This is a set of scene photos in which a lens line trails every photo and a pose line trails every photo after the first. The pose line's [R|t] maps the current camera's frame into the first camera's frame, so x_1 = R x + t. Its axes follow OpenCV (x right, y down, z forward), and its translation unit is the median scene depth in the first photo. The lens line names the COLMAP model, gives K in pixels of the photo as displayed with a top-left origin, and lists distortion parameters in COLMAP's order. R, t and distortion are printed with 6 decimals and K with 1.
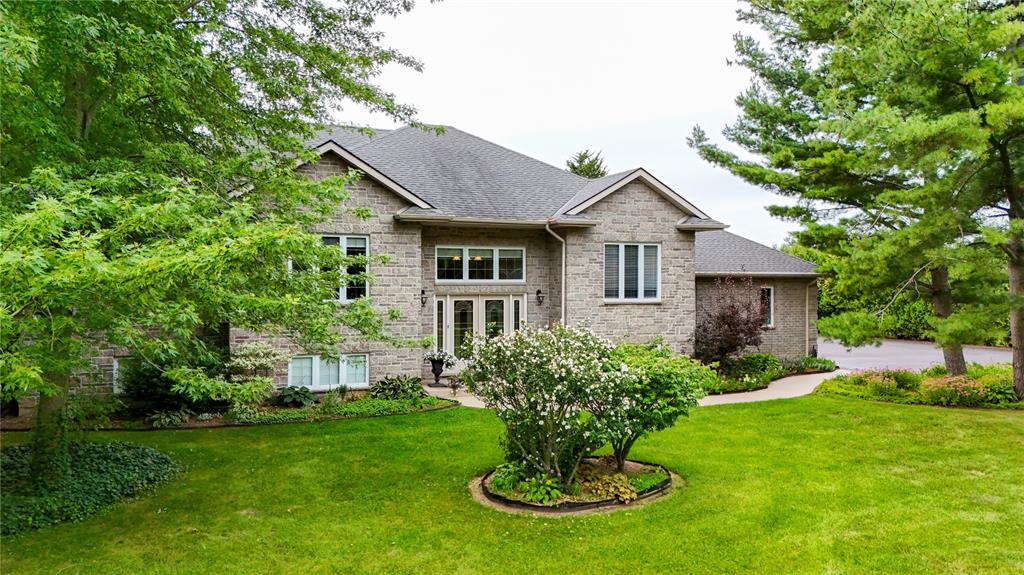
lens RADIAL K [[738.9, 0, 512.0], [0, 738.9, 287.5], [0, 0, 1]] dist [0.095484, -0.111536]
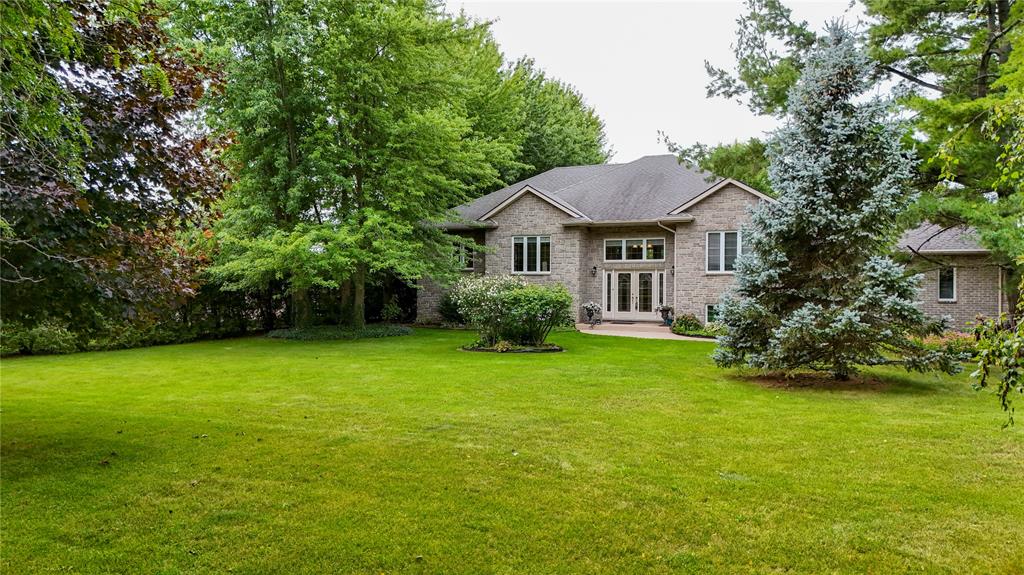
lens RADIAL K [[738.9, 0, 512.0], [0, 738.9, 287.5], [0, 0, 1]] dist [0.095484, -0.111536]
pose [[0.702174, 0.004655, -0.711990, 0.877816], [-0.004091, 0.999988, 0.002504, 0.044324], [0.711993, 0.001155, 0.702185, -0.266409]]
